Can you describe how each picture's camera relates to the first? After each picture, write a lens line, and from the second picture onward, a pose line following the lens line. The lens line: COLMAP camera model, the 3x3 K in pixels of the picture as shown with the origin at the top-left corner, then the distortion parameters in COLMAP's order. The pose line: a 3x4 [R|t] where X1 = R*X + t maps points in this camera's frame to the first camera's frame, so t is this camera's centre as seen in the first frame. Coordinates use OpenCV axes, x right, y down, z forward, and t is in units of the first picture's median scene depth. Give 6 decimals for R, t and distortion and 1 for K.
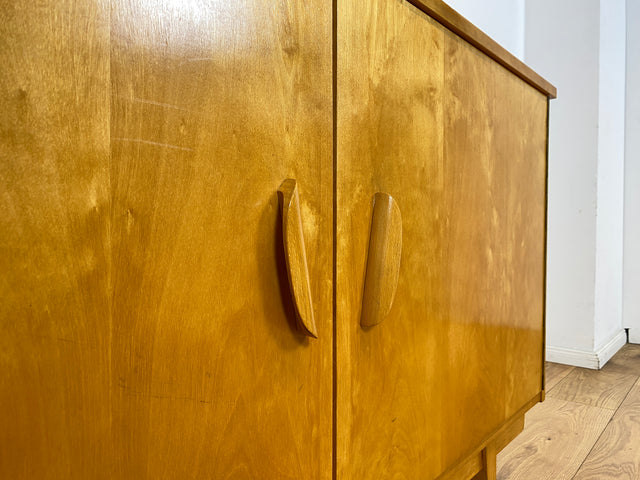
lens RADIAL K [[490.3, 0, 311.9], [0, 490.3, 246.5], [0, 0, 1]] dist [0.038422, -0.045902]
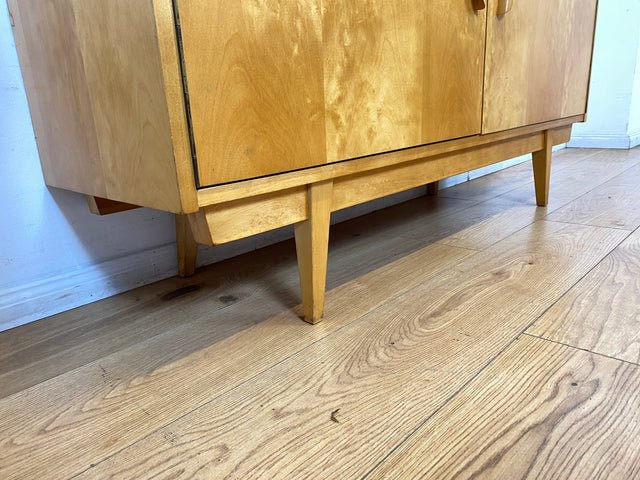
lens RADIAL K [[490.3, 0, 313.8], [0, 490.3, 246.8], [0, 0, 1]] dist [0.038422, -0.045902]
pose [[0.997332, -0.036024, -0.063493, -0.423105], [0.051308, 0.964607, 0.258651, 0.403479], [0.051928, -0.261219, 0.963882, -0.917650]]
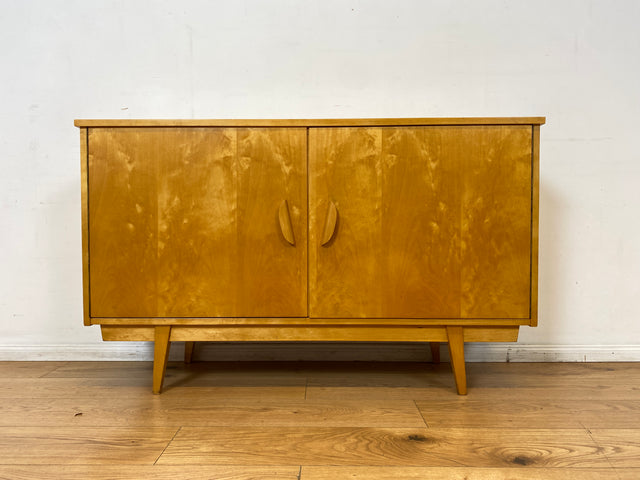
lens RADIAL K [[490.3, 0, 313.8], [0, 490.3, 244.2], [0, 0, 1]] dist [0.038422, -0.045902]
pose [[0.638346, 0.023452, -0.769393, 1.922801], [-0.023675, 0.999661, 0.010828, 0.099653], [0.769386, 0.011303, 0.638684, -0.770935]]
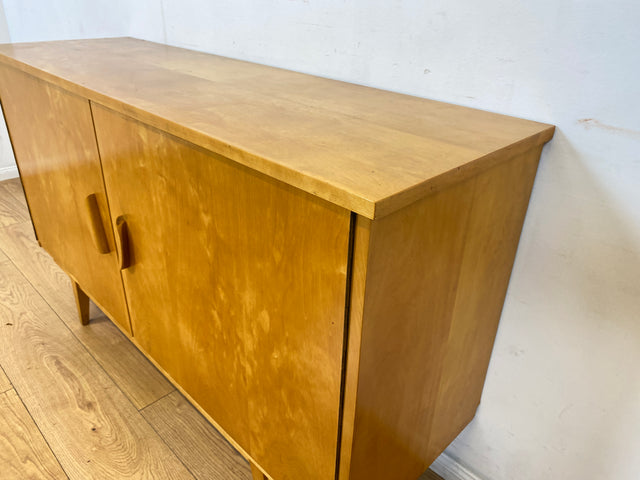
lens RADIAL K [[490.3, 0, 311.3], [0, 490.3, 233.1], [0, 0, 1]] dist [0.038422, -0.045902]
pose [[-0.084608, 0.463584, -0.882004, 1.514097], [-0.053529, 0.881785, 0.468604, -0.834414], [0.994975, 0.086861, -0.049791, 1.537455]]
